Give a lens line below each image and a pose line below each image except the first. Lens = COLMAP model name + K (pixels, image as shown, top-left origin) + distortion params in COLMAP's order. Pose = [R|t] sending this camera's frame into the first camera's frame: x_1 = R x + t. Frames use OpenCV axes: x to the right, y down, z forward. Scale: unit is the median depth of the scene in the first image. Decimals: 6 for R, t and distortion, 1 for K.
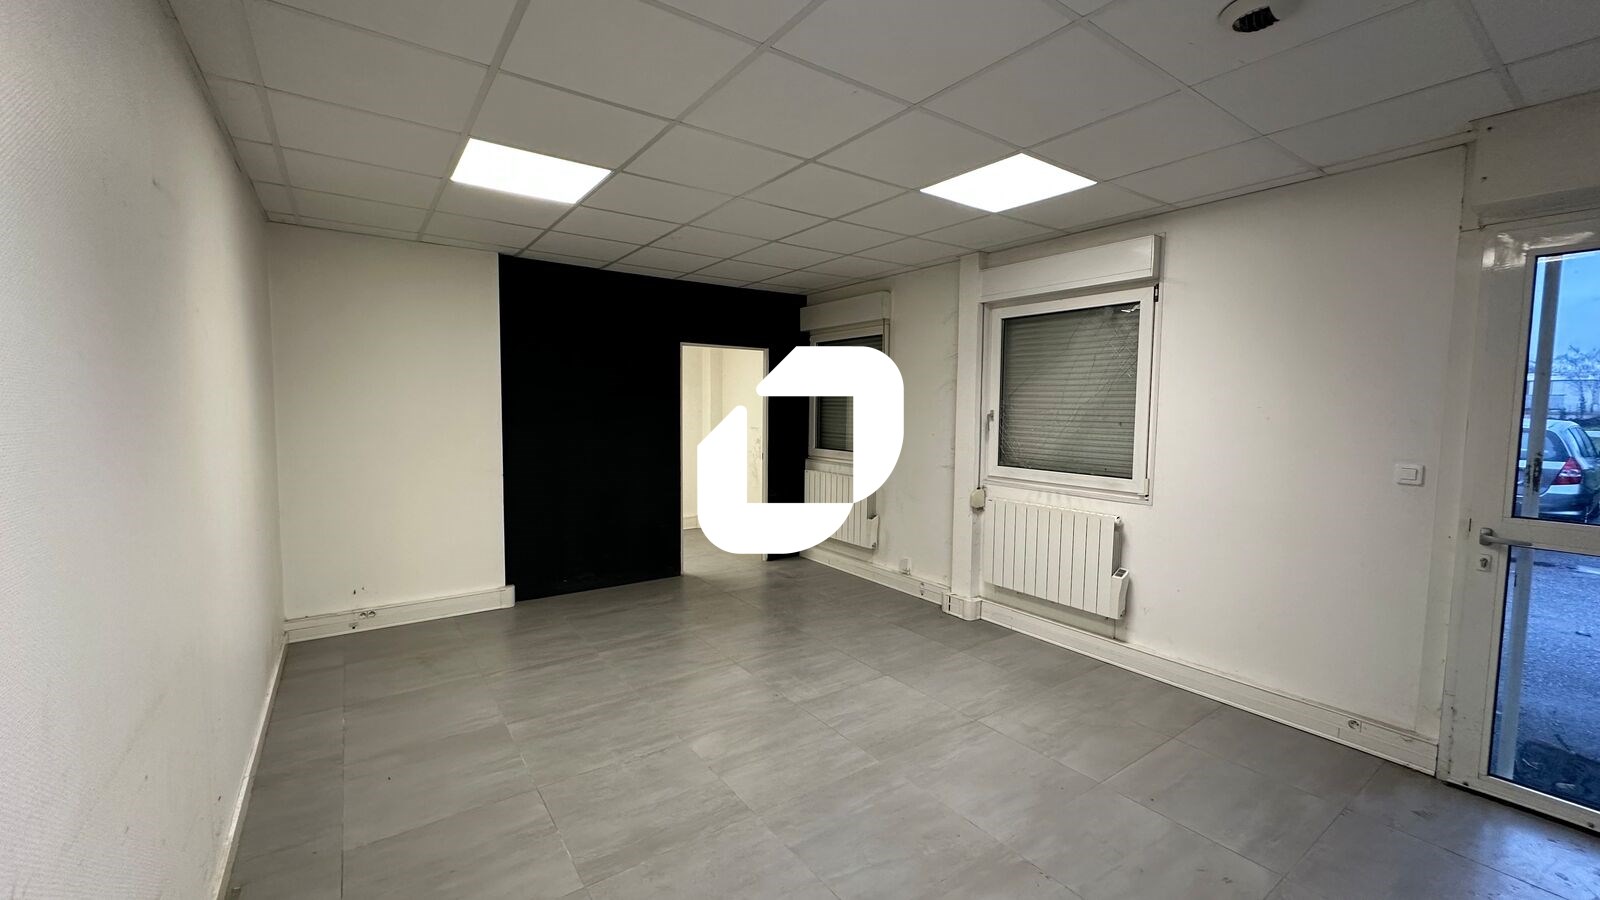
lens RADIAL K [[636.7, 0, 800.0], [0, 636.7, 450.0], [0, 0, 1]] dist [-0.000919, 0.000228]
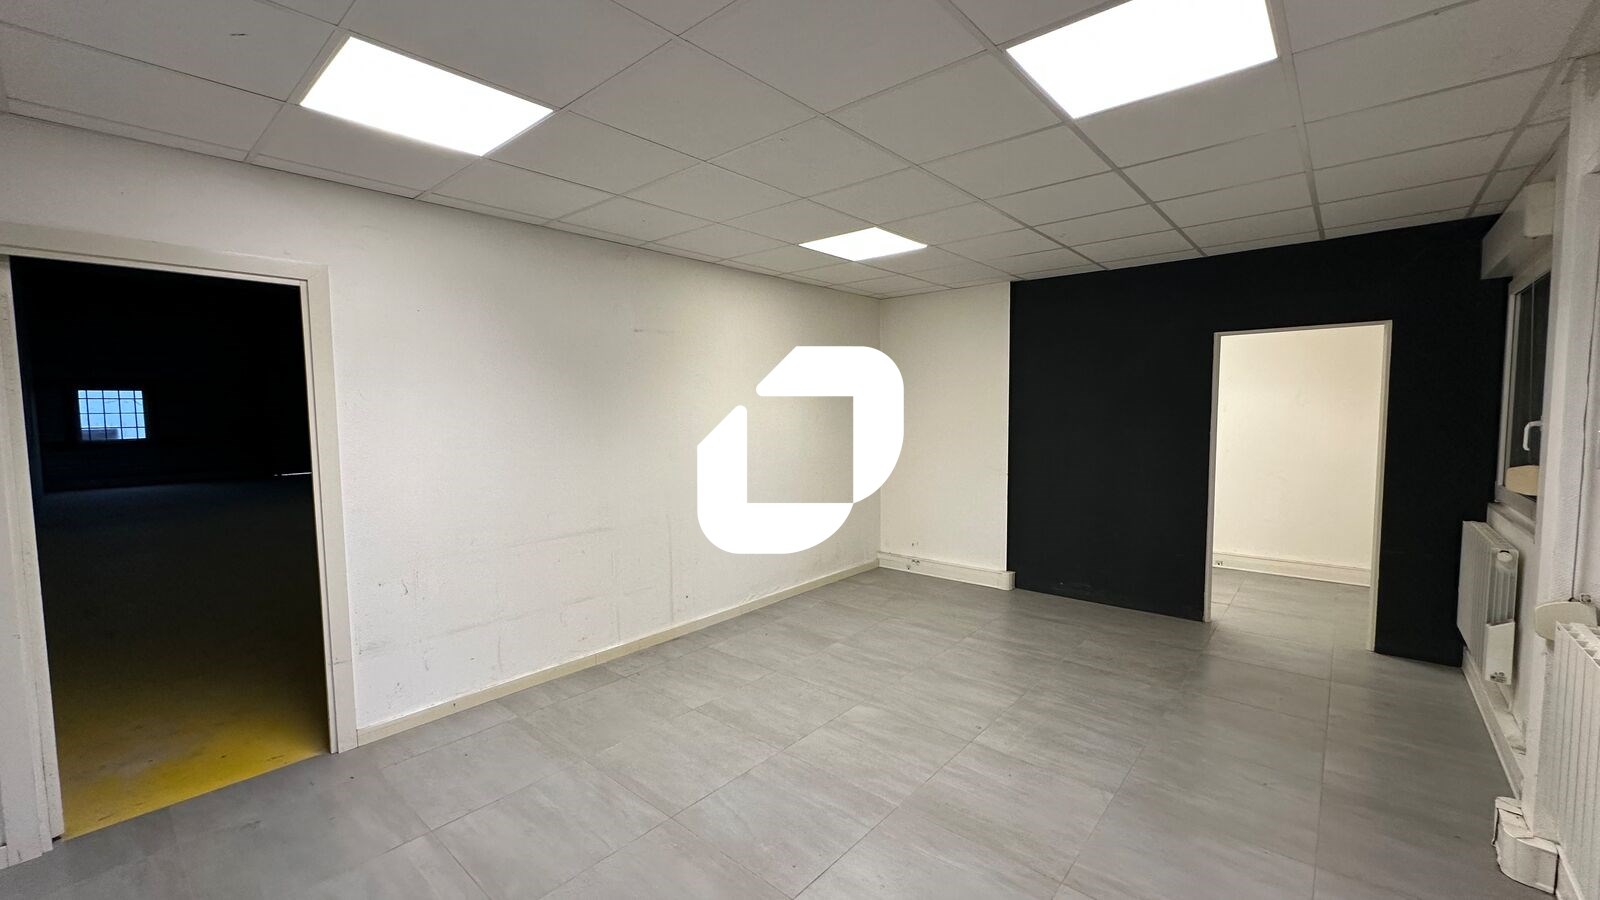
lens RADIAL K [[632.6, 0, 800.0], [0, 632.6, 450.0], [0, 0, 1]] dist [-0.002022, -0.000297]
pose [[0.233594, 0.051855, -0.970951, 0.764633], [-0.056586, 0.997609, 0.039665, -0.039223], [0.970686, 0.045677, 0.235970, 0.505224]]
